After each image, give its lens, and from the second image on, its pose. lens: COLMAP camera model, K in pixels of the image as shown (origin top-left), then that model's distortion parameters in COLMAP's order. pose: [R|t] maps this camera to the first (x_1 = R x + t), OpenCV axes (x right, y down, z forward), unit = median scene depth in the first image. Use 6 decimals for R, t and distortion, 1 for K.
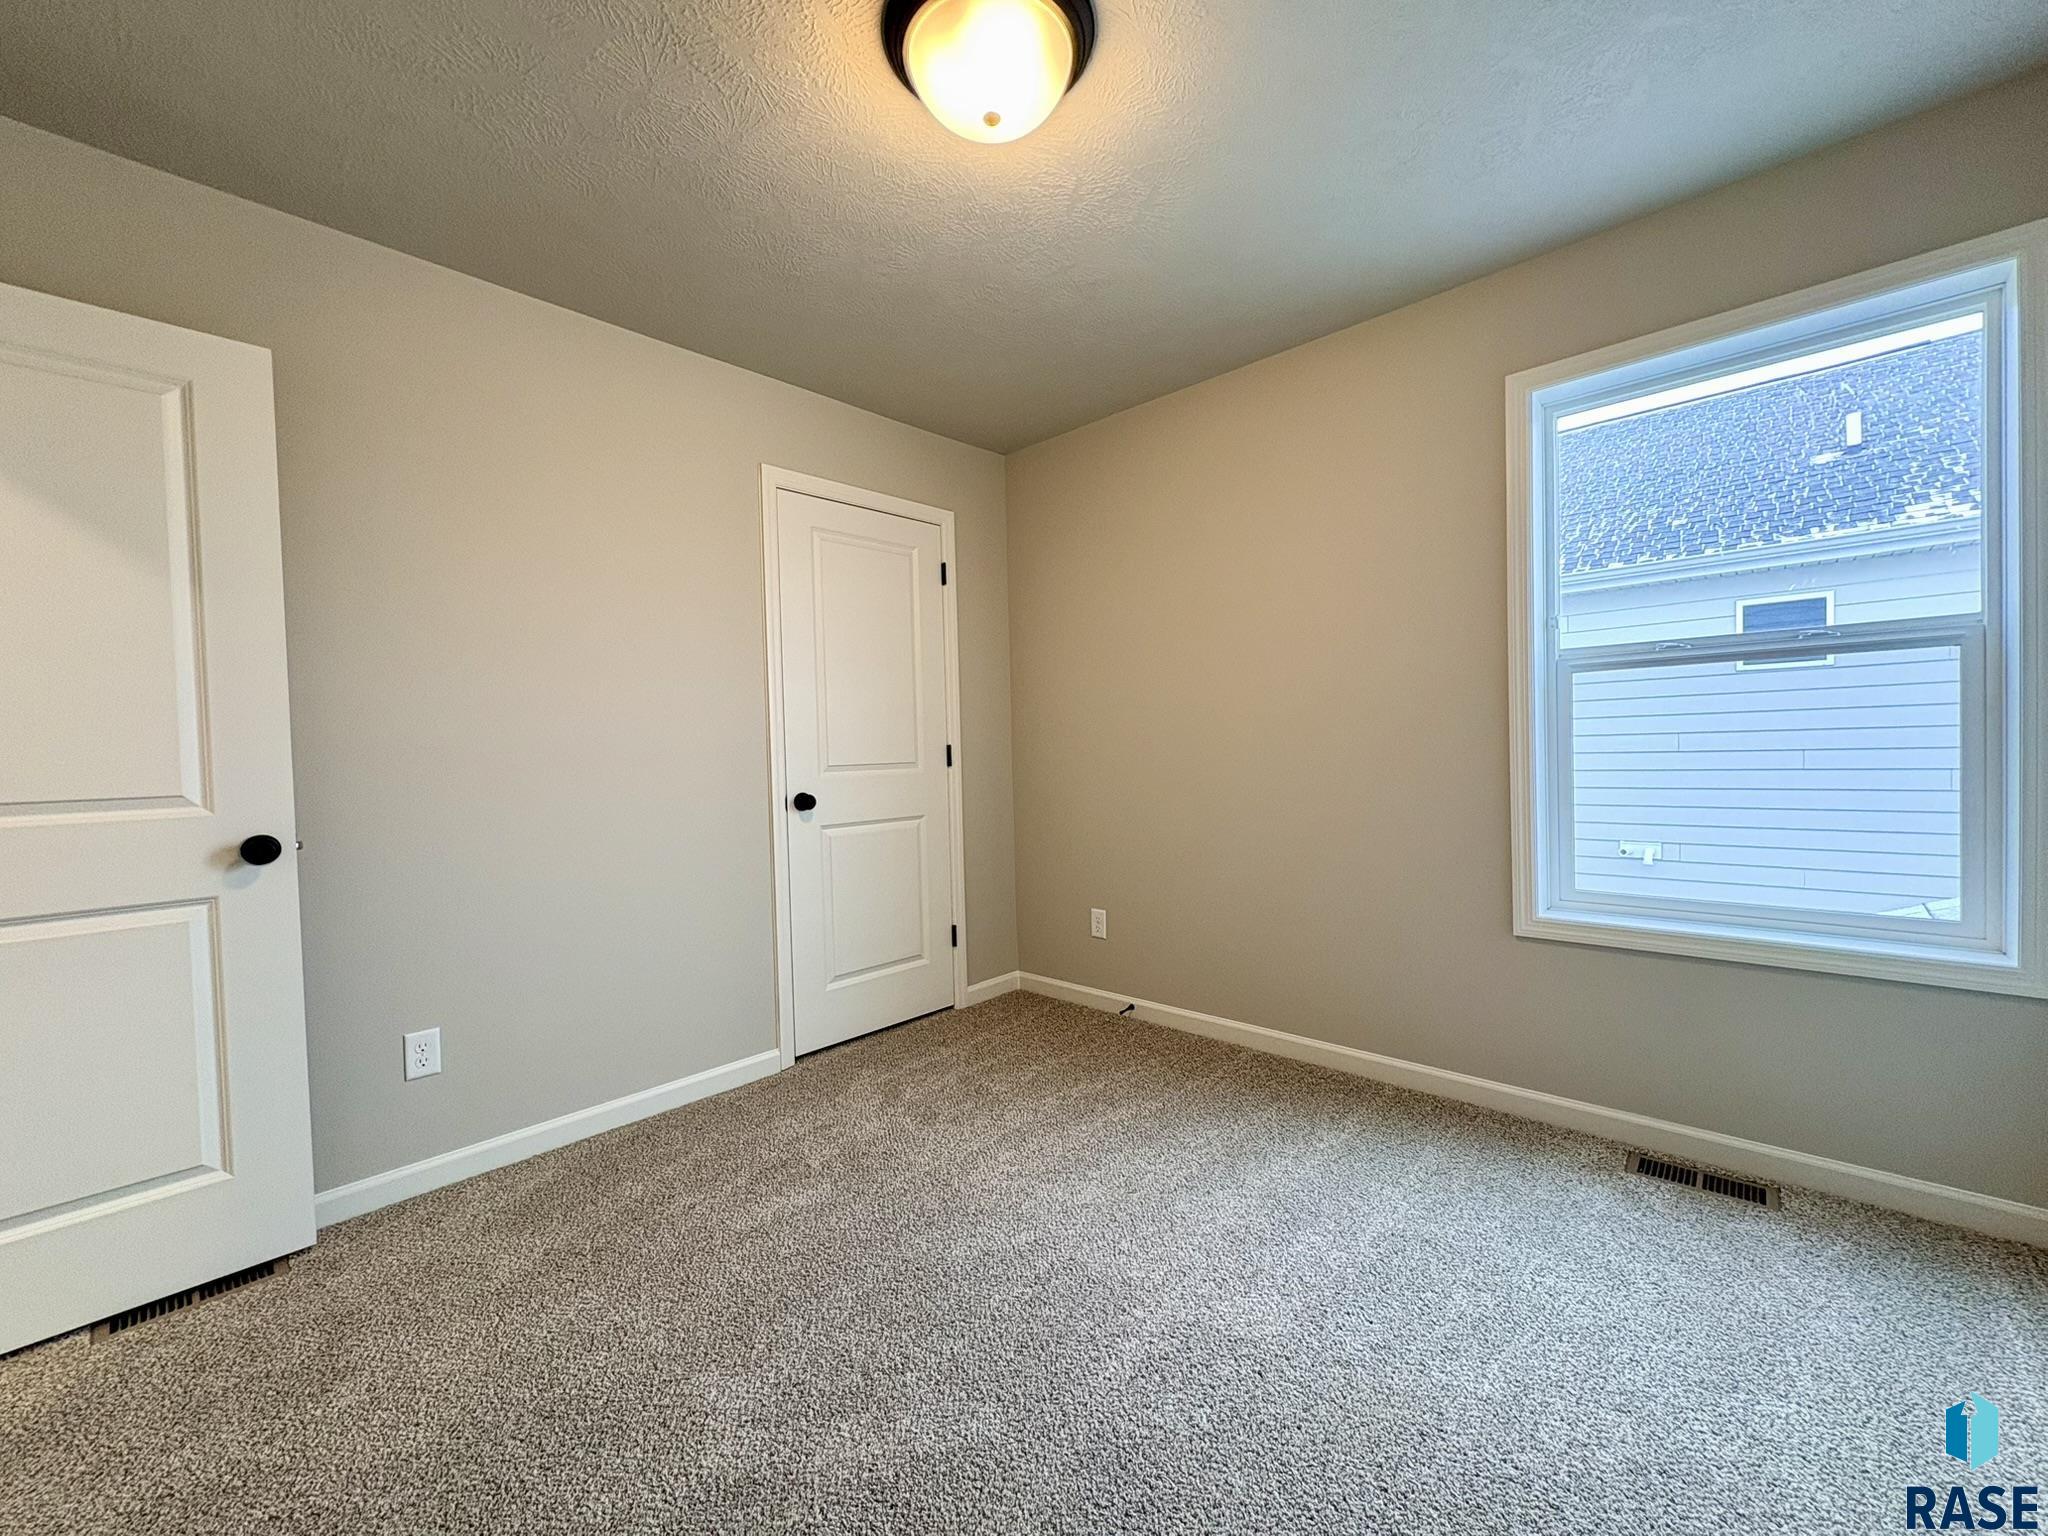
lens RADIAL K [[815.4, 0, 1034.4], [0, 815.4, 777.7], [0, 0, 1]] dist [-0.000560, 0.000010]
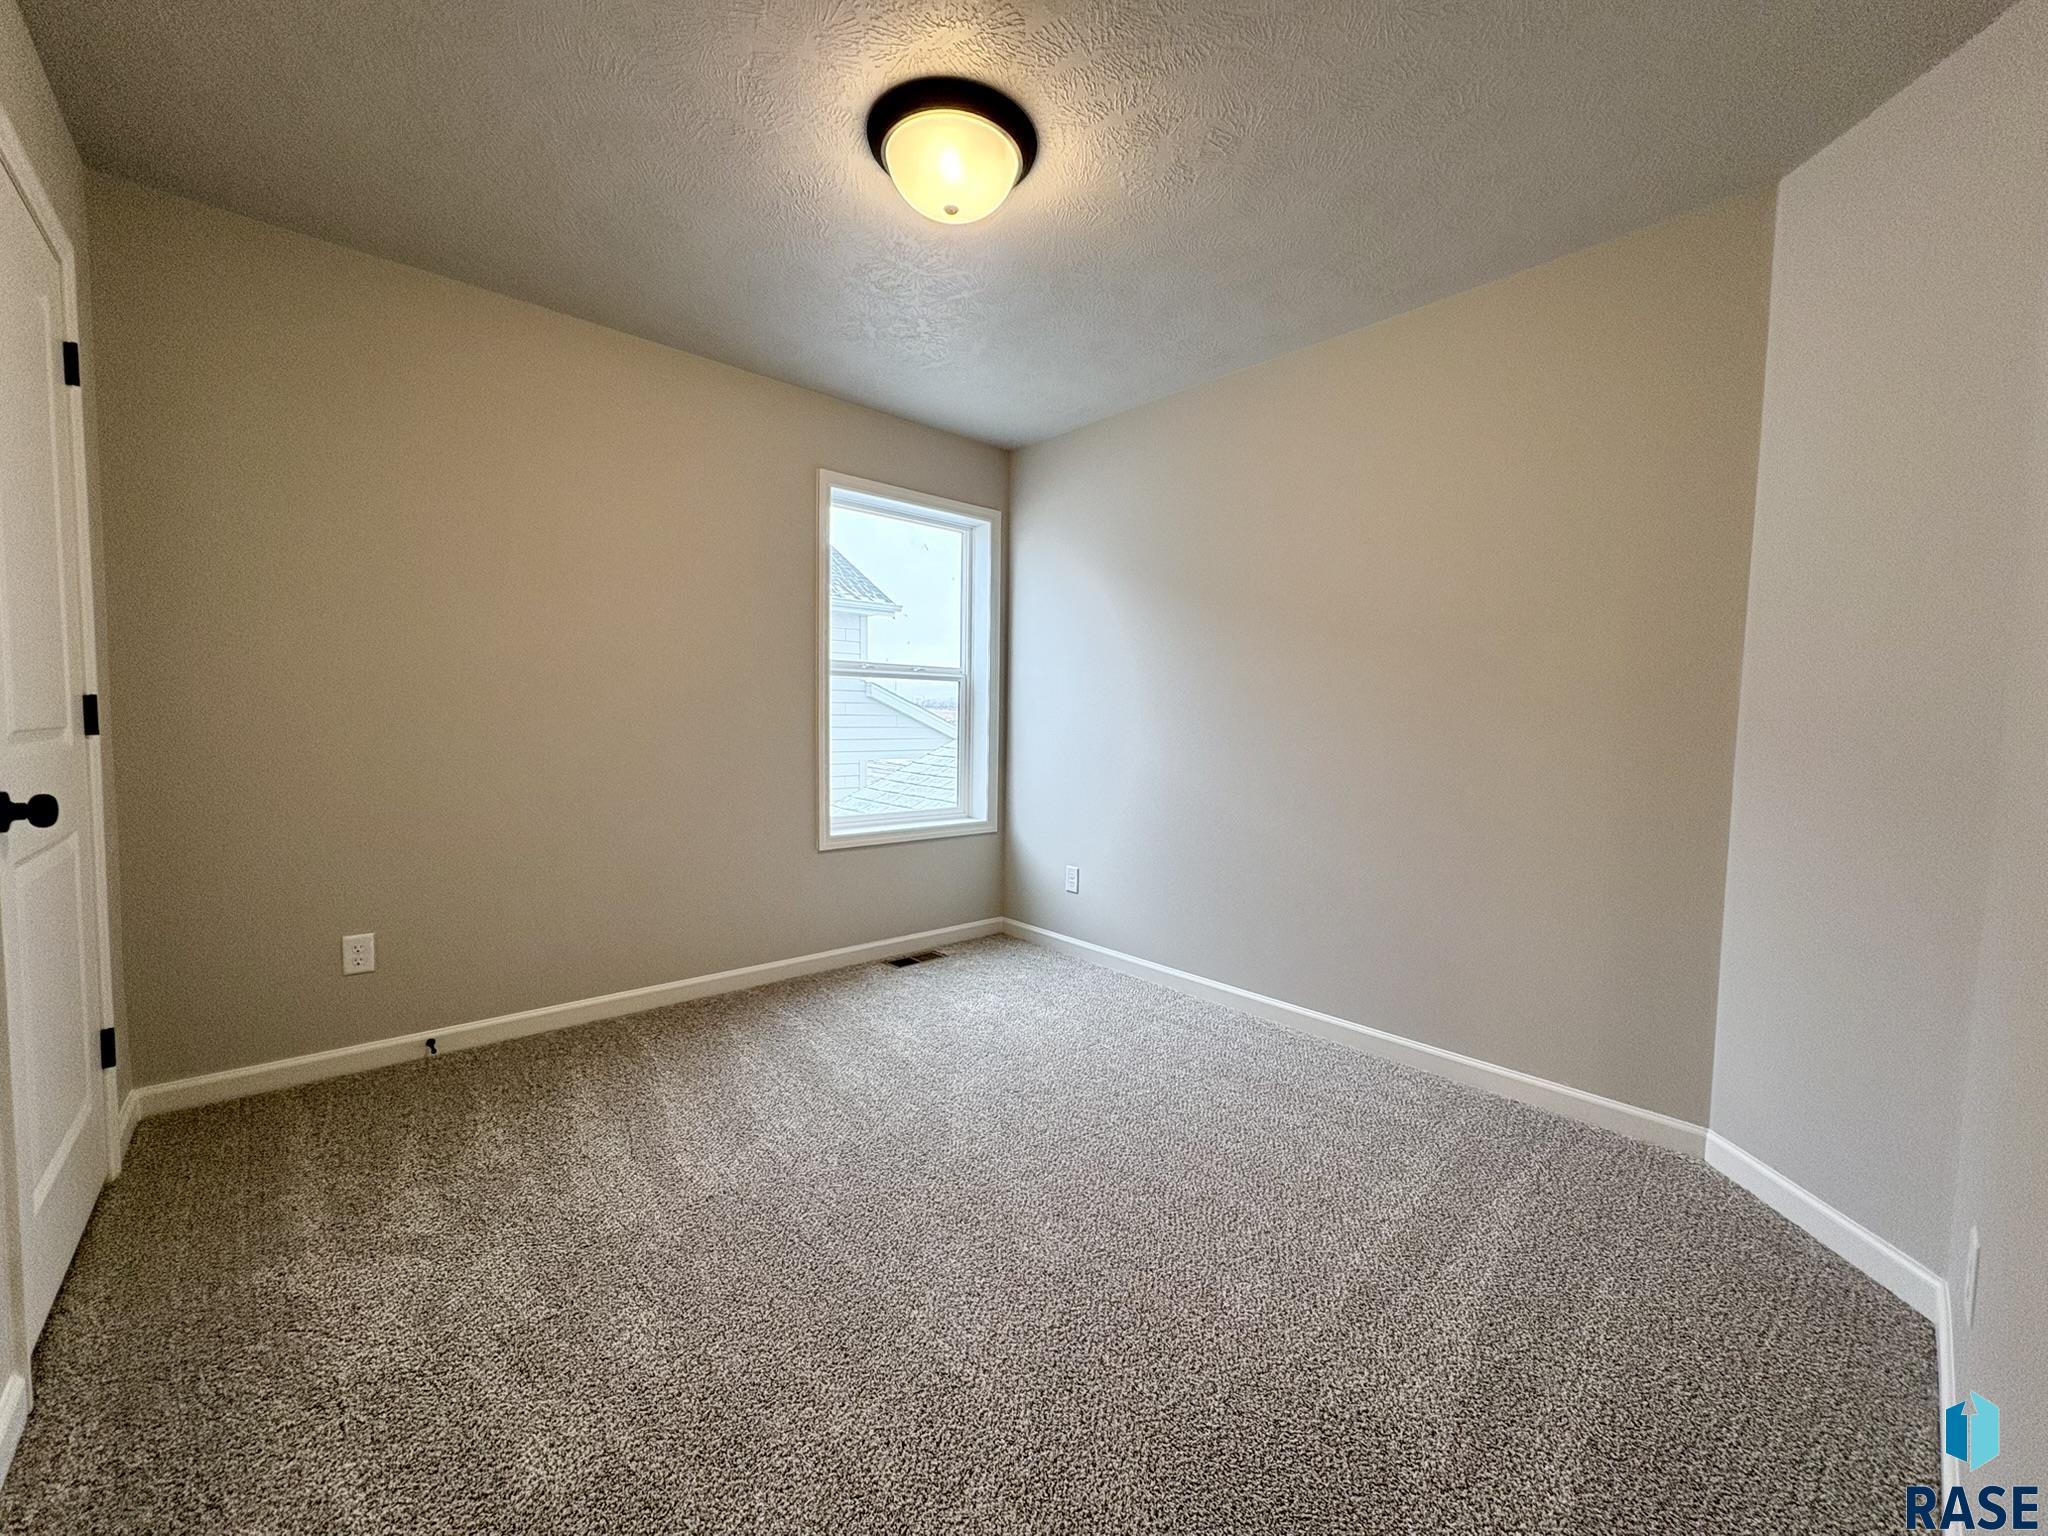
lens RADIAL K [[815.4, 0, 1025.2], [0, 815.4, 760.5], [0, 0, 1]] dist [-0.000560, 0.000010]
pose [[0.085969, -0.026410, 0.995948, -0.847529], [0.019816, 0.999496, 0.024794, 0.002999], [-0.996101, 0.017604, 0.086450, 0.502942]]
